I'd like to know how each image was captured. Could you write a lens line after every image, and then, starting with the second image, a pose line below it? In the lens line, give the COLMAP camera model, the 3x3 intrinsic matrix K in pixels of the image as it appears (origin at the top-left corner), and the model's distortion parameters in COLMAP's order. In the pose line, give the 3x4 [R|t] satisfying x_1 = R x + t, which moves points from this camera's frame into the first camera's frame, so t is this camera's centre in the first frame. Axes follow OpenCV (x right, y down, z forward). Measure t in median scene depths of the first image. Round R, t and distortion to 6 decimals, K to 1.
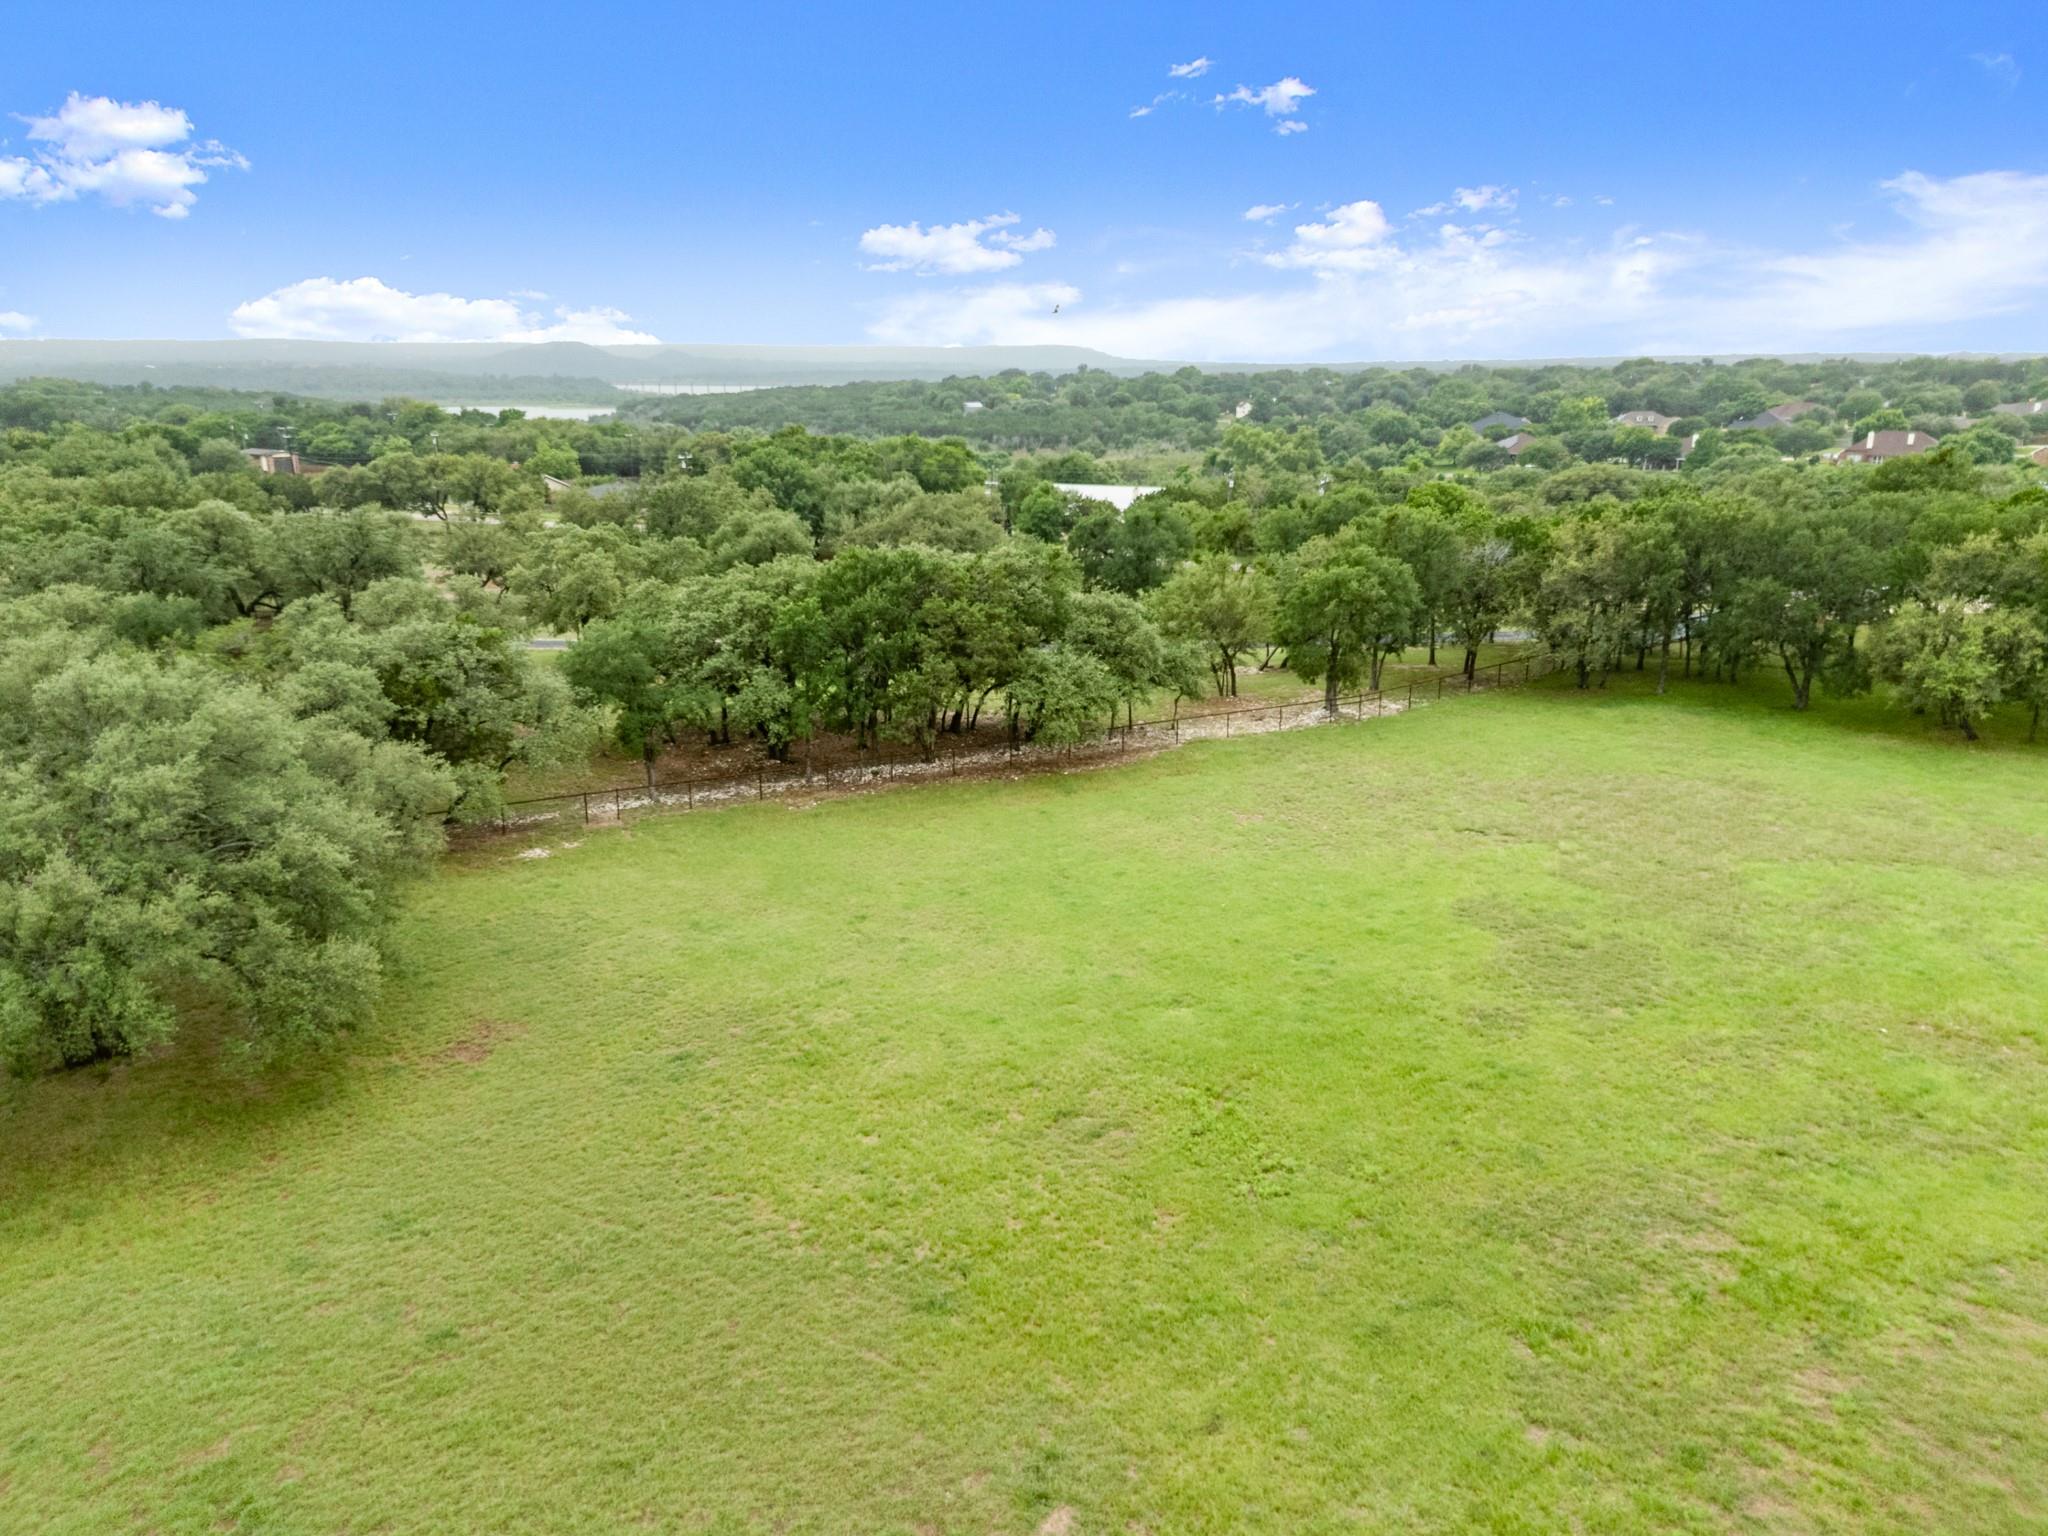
lens RADIAL K [[1507.0, 0, 1024.0], [0, 1507.0, 768.0], [0, 0, 1]] dist [0.067480, -0.063013]
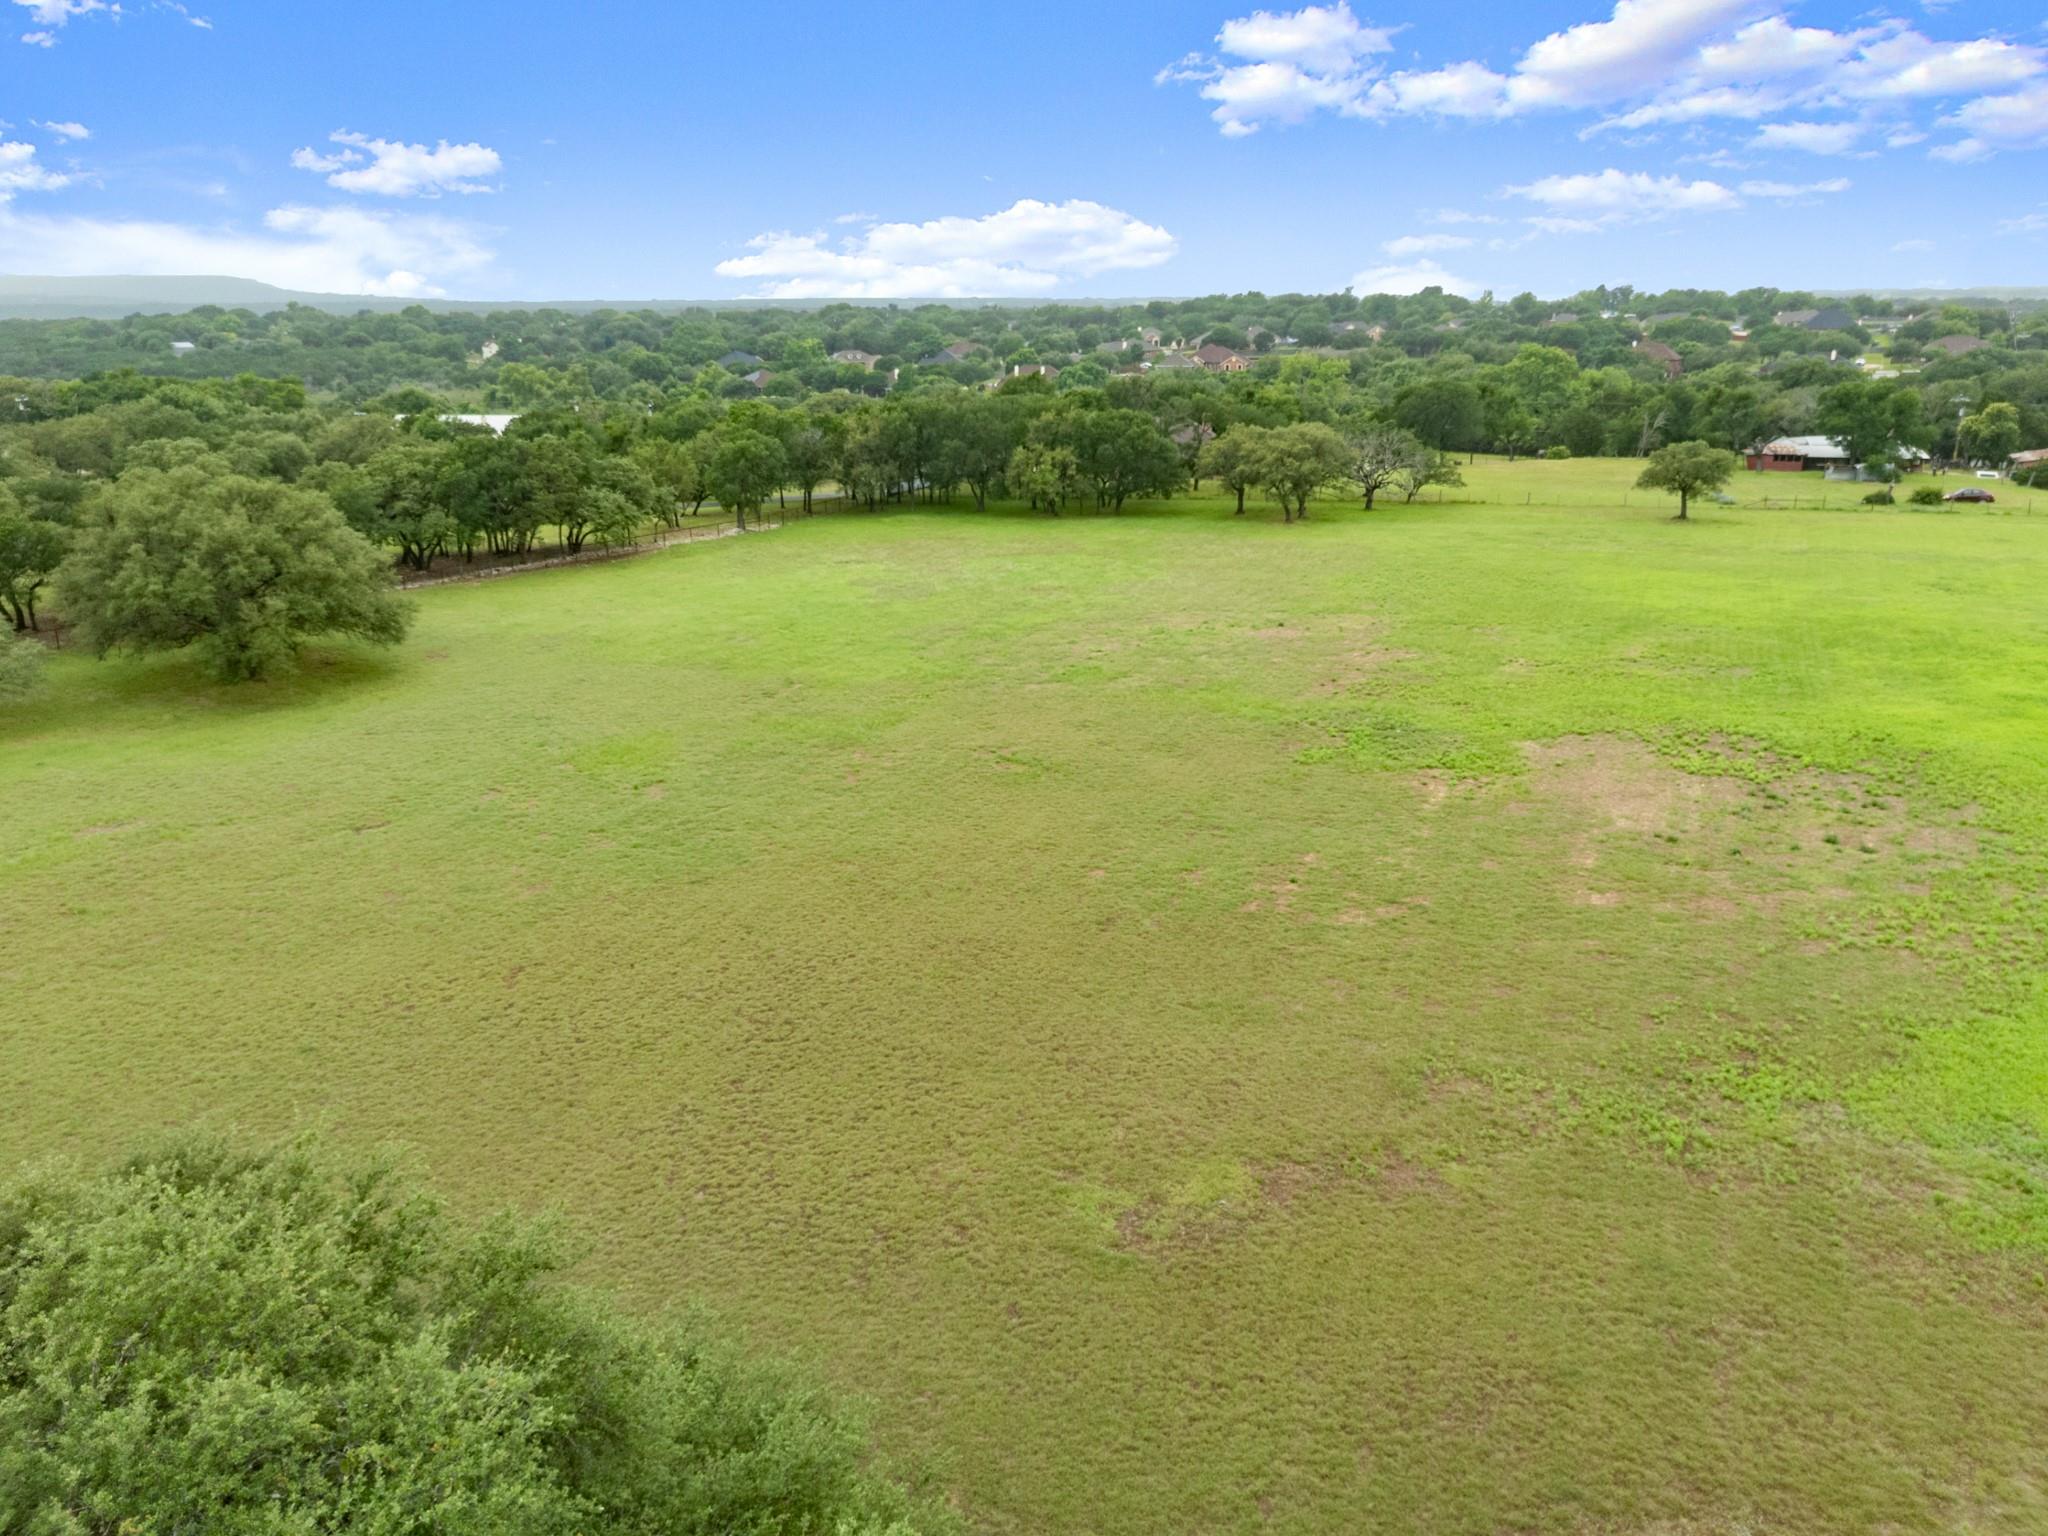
lens RADIAL K [[1507.0, 0, 1024.0], [0, 1507.0, 768.0], [0, 0, 1]] dist [0.067480, -0.063013]
pose [[0.880835, -0.138111, 0.452830, -0.070779], [0.121072, 0.990410, 0.066562, 0.033562], [-0.457680, -0.003805, 0.889109, -0.145319]]
